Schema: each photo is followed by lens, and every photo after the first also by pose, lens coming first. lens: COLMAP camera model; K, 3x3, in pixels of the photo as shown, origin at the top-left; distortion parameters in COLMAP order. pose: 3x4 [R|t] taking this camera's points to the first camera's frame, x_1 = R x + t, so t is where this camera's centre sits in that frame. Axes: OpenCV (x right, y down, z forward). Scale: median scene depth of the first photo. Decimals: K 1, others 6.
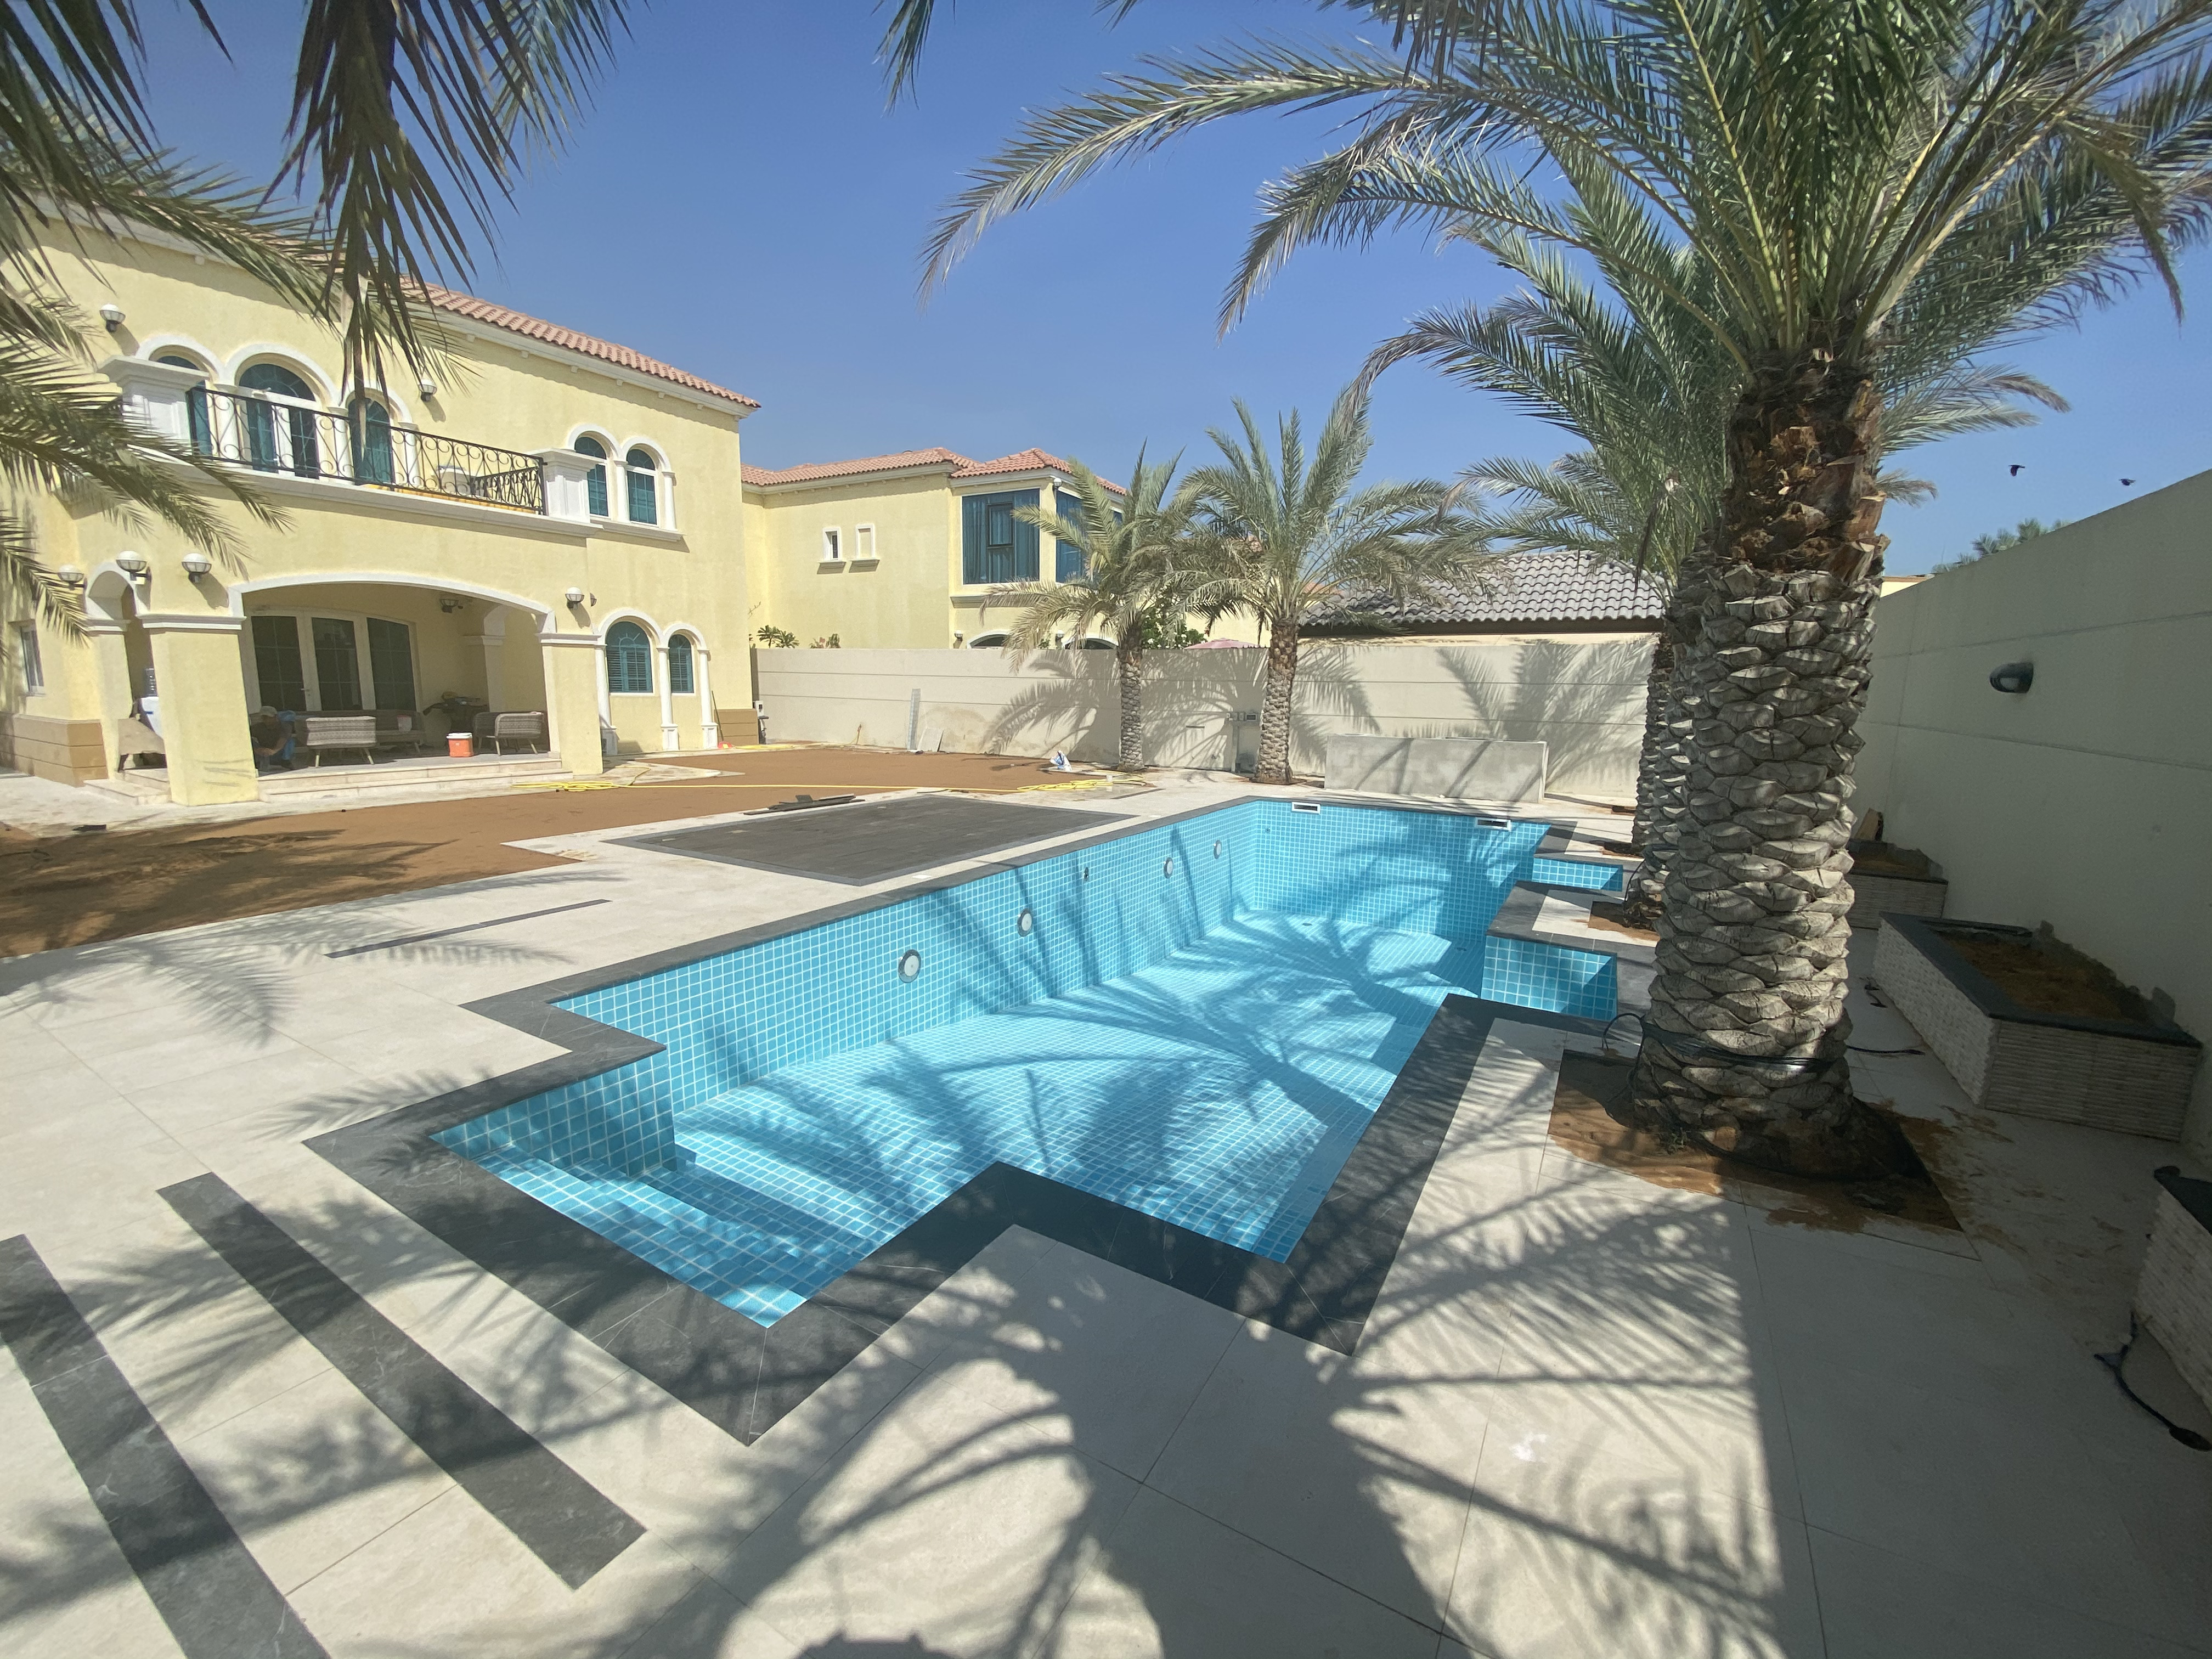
lens RADIAL K [[893.3, 0, 1094.4], [0, 893.3, 850.8], [0, 0, 1]] dist [0.015637, -0.015818]
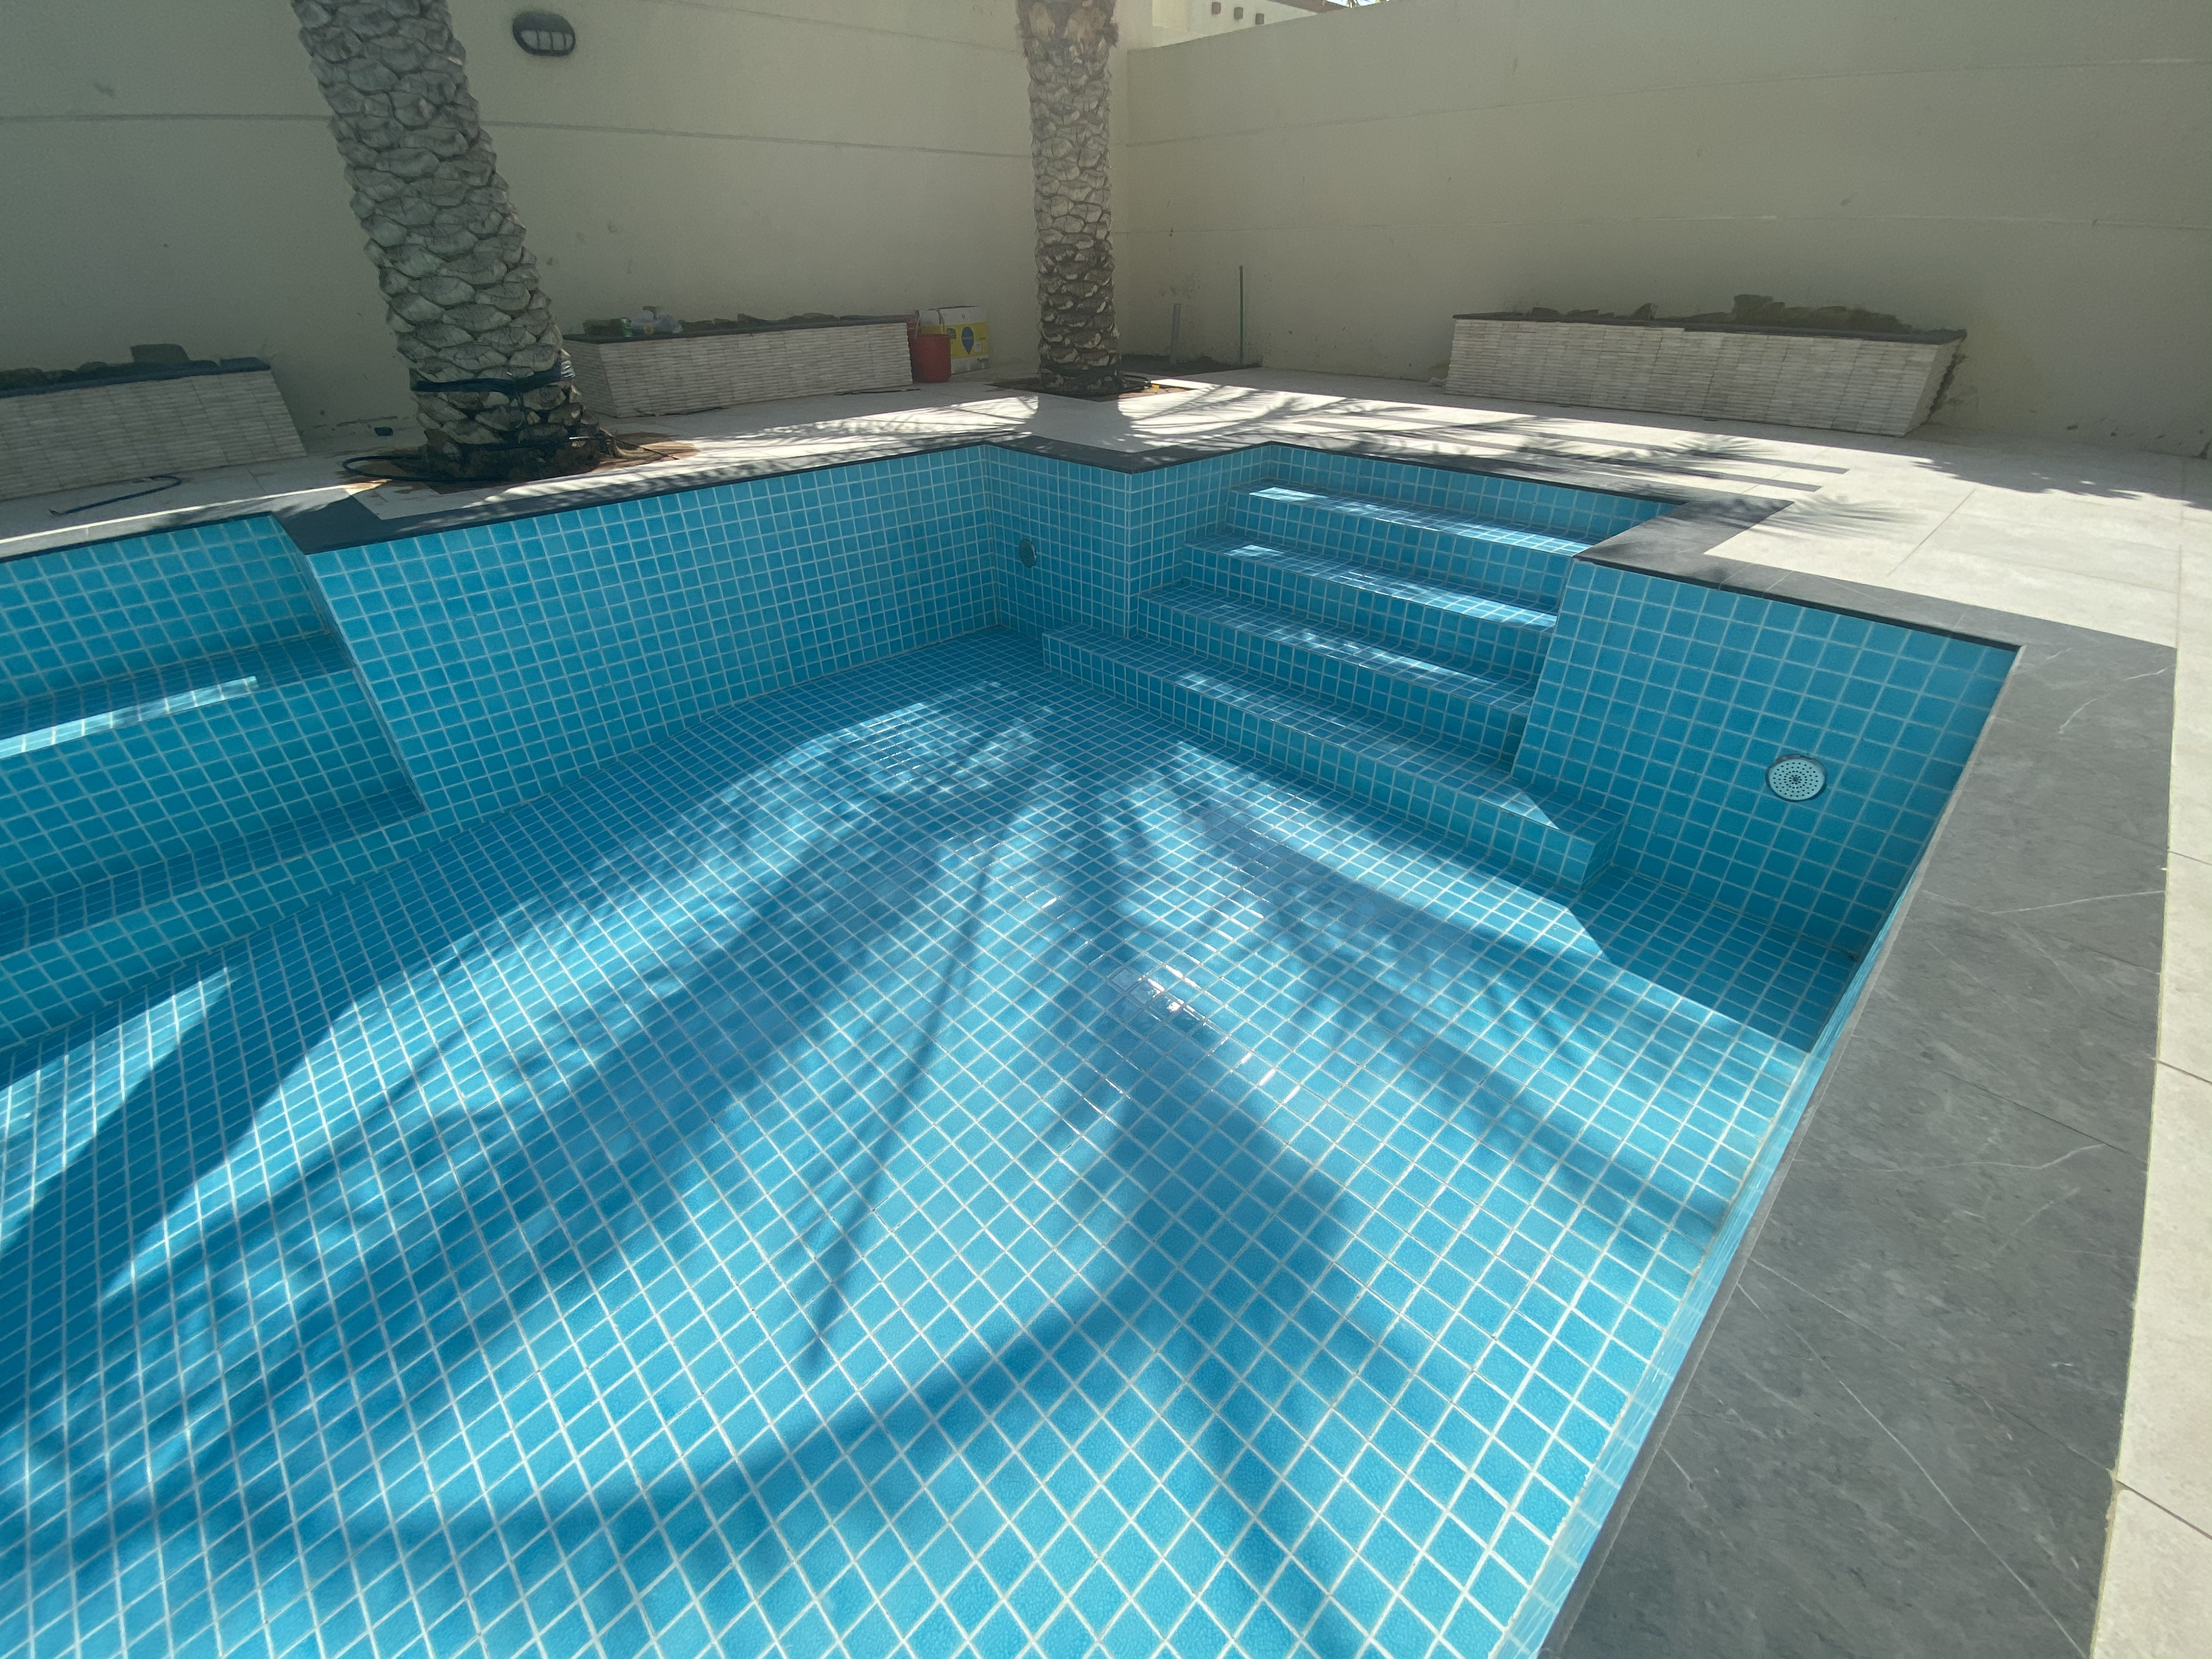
lens RADIAL K [[893.3, 0, 1088.8], [0, 893.3, 835.9], [0, 0, 1]] dist [0.015637, -0.015818]
pose [[-0.959773, -0.156283, 0.233263, -0.141584], [0.049263, 0.724157, 0.687873, -0.045551], [-0.276422, 0.671693, -0.687327, 0.759914]]
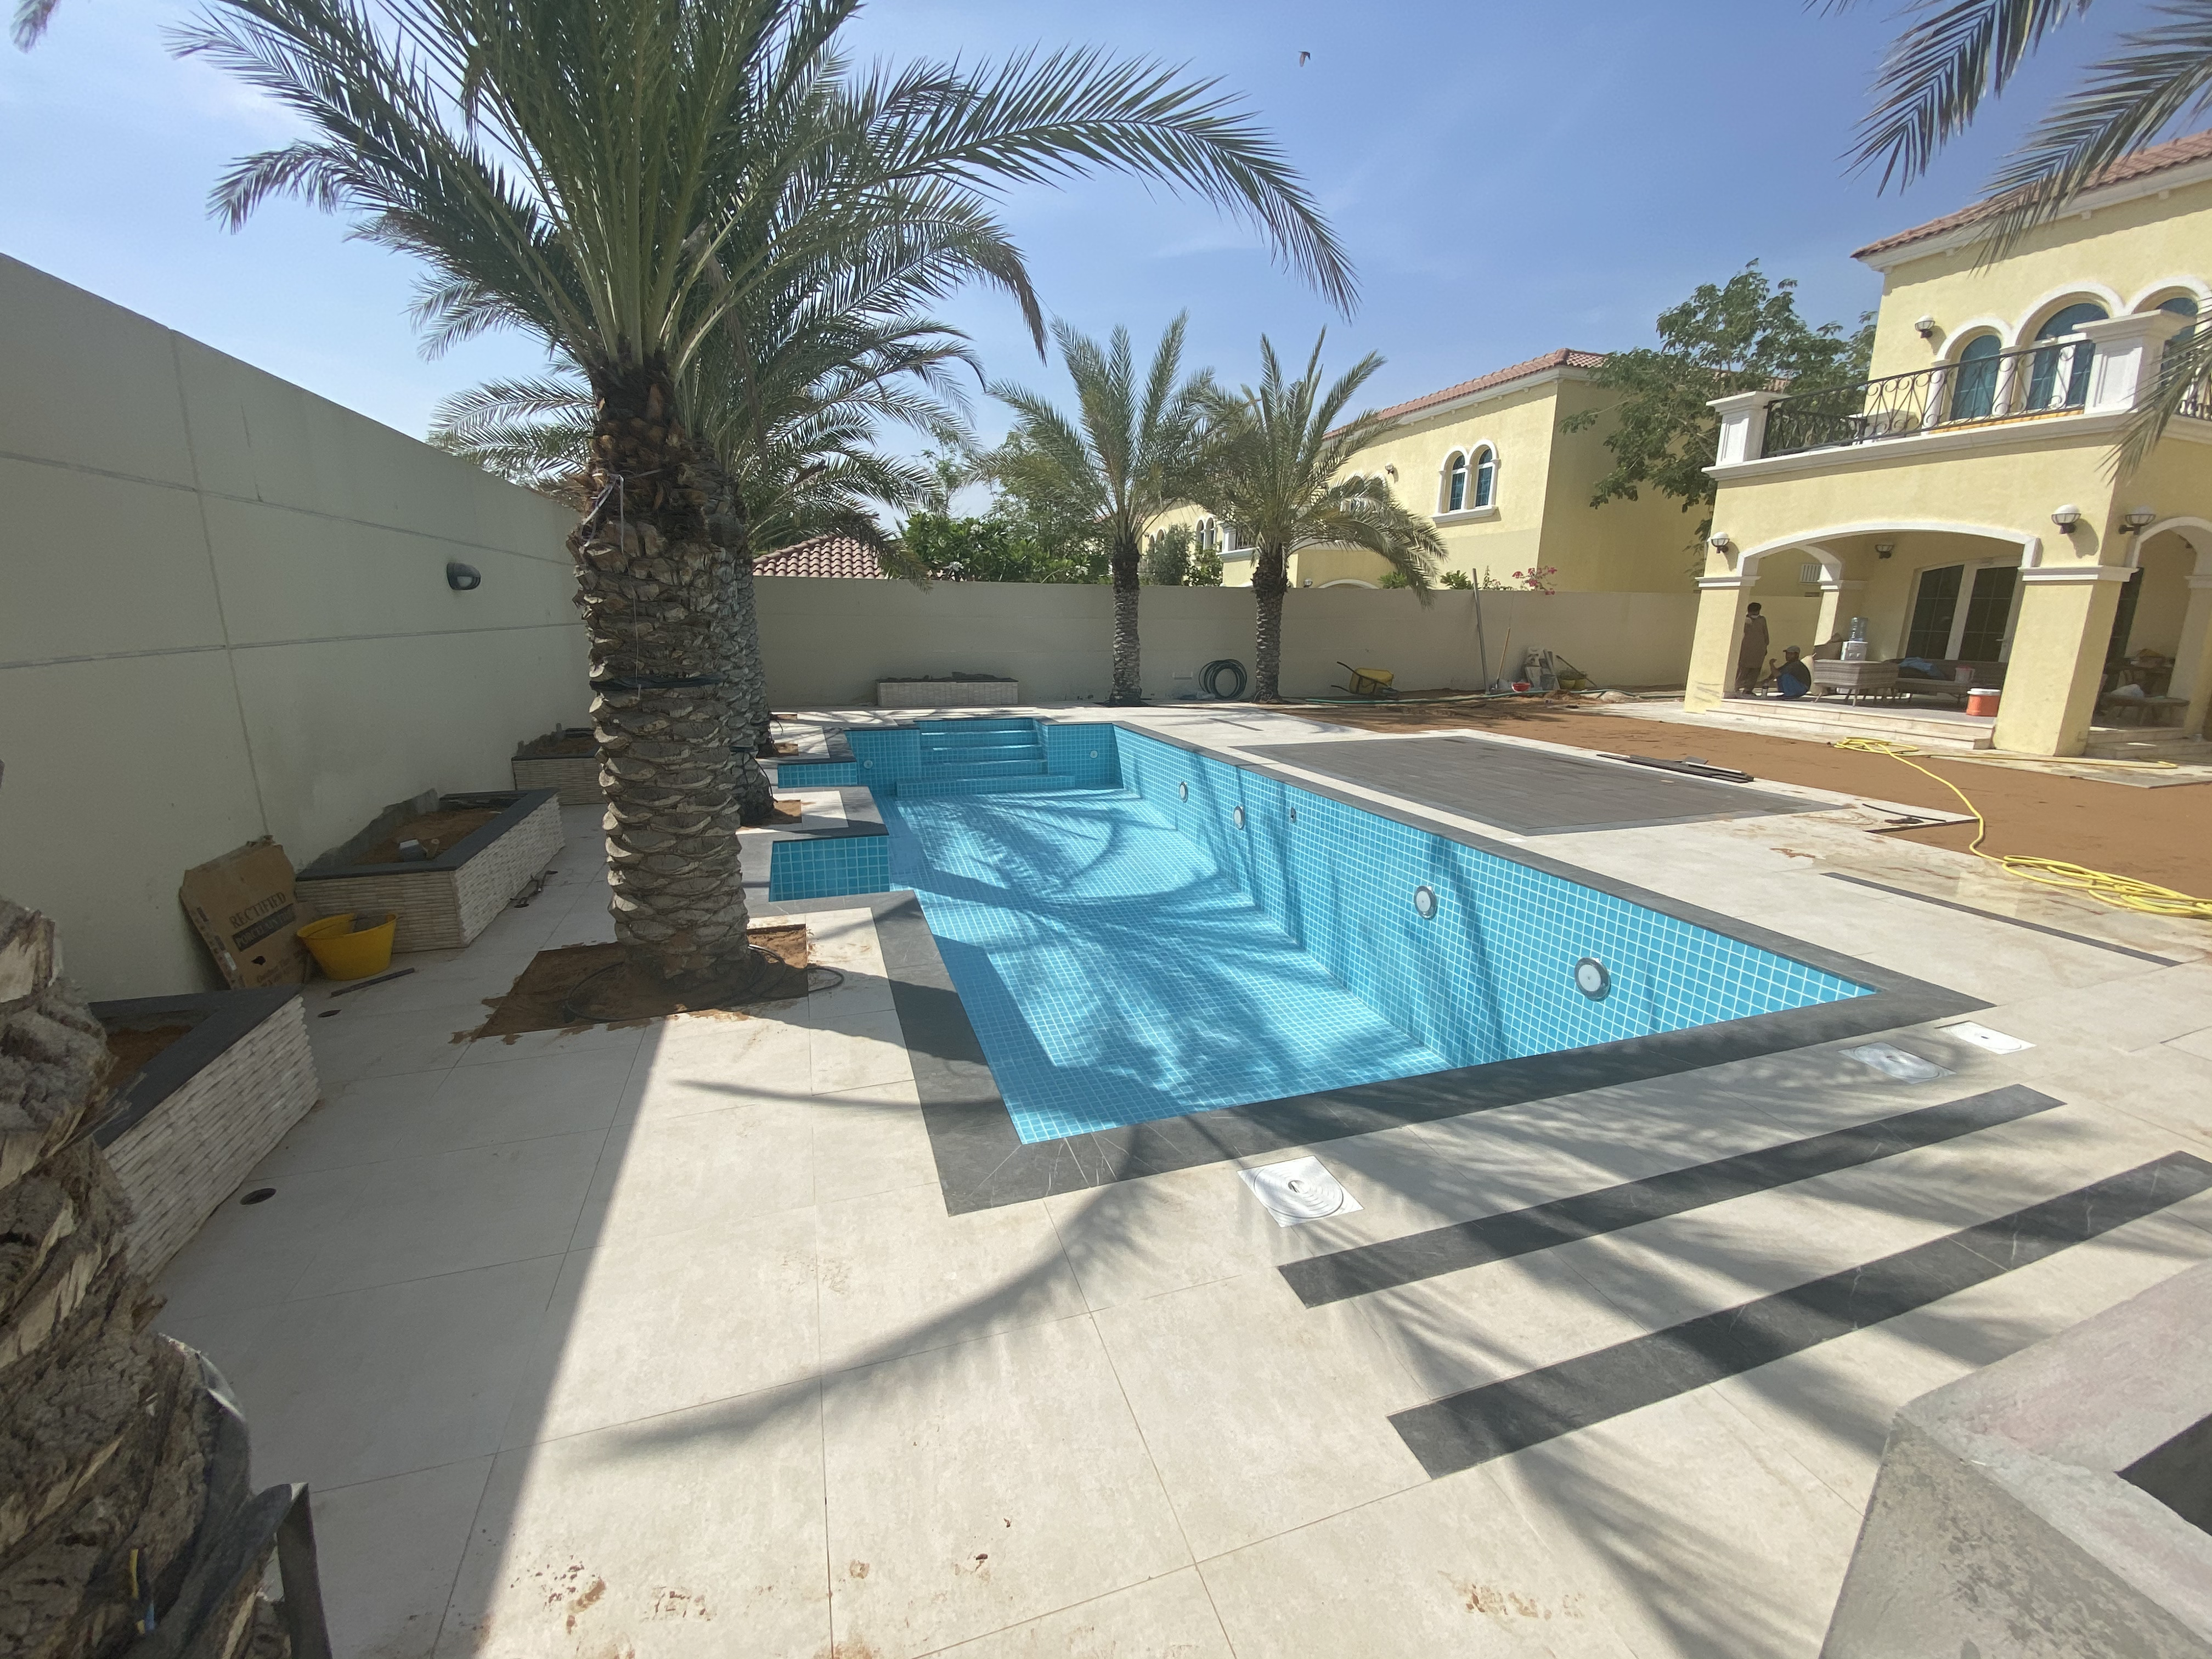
lens RADIAL K [[893.3, 0, 1103.9], [0, 893.3, 838.5], [0, 0, 1]] dist [0.015637, -0.015818]
pose [[-0.650778, 0.162561, -0.741662, 0.851595], [-0.160242, 0.925403, 0.343440, -0.247386], [0.742166, 0.342348, -0.576183, 1.432352]]
